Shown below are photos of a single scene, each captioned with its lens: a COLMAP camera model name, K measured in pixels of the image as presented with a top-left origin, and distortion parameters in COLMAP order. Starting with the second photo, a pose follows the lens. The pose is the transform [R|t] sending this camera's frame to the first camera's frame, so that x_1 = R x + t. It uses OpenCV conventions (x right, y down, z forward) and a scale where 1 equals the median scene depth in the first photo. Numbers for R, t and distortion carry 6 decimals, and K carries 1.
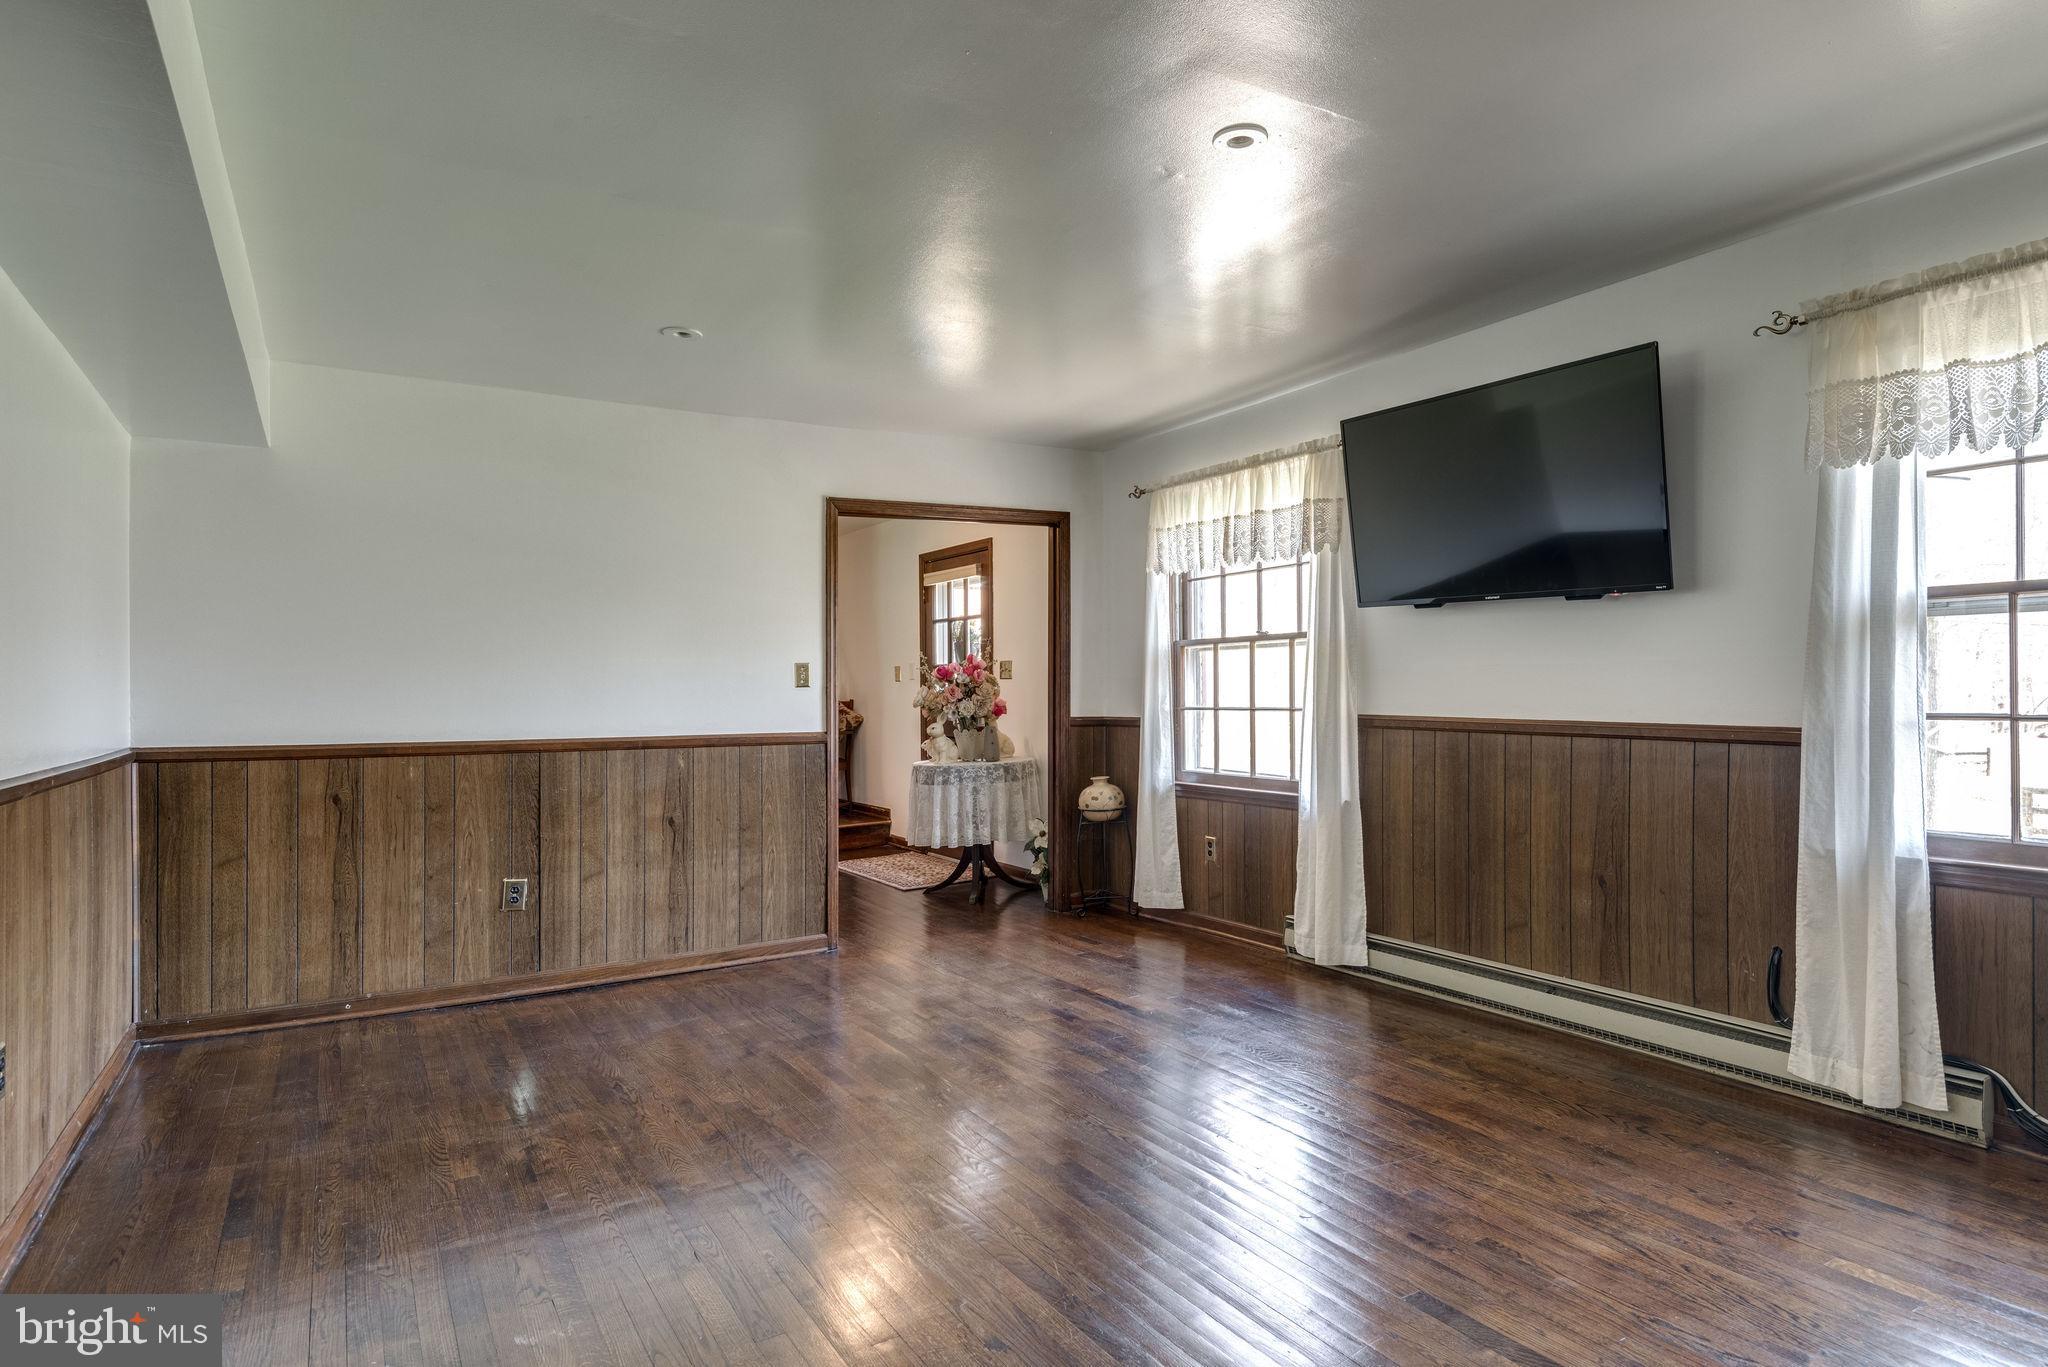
lens RADIAL K [[1142.2, 0, 1035.5], [0, 1142.2, 682.6], [0, 0, 1]] dist [0.042668, -0.027129]
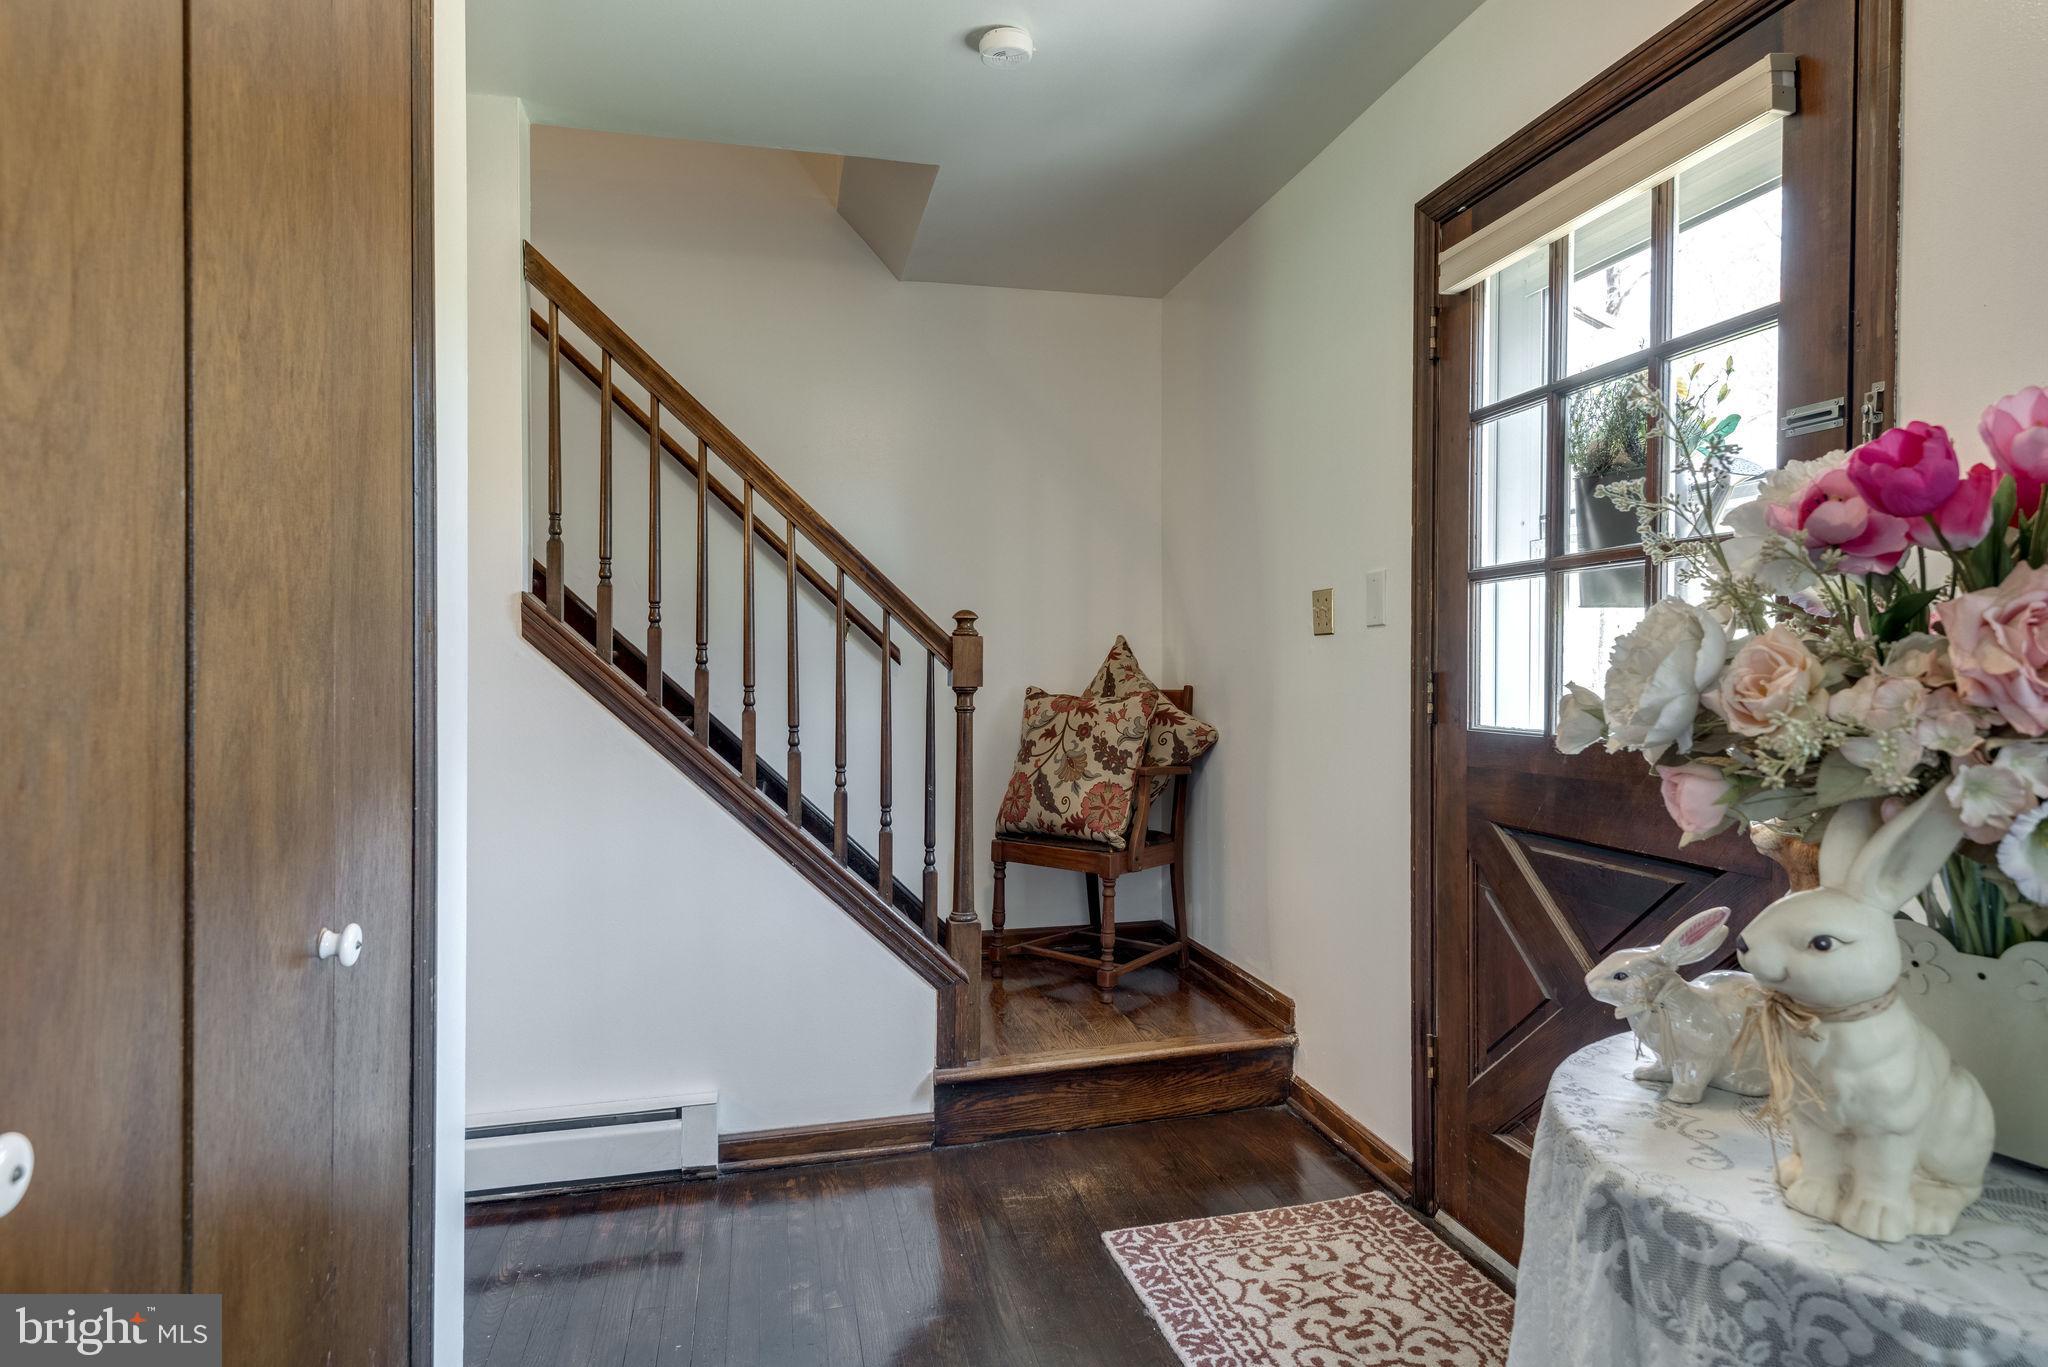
lens RADIAL K [[1127.1, 0, 1032.0], [0, 1127.1, 674.0], [0, 0, 1]] dist [0.038564, -0.025330]
pose [[0.952198, 0.009936, -0.305319, -0.170476], [-0.007858, 0.999937, 0.008033, 0.013080], [0.305380, -0.005250, 0.952216, 1.121621]]
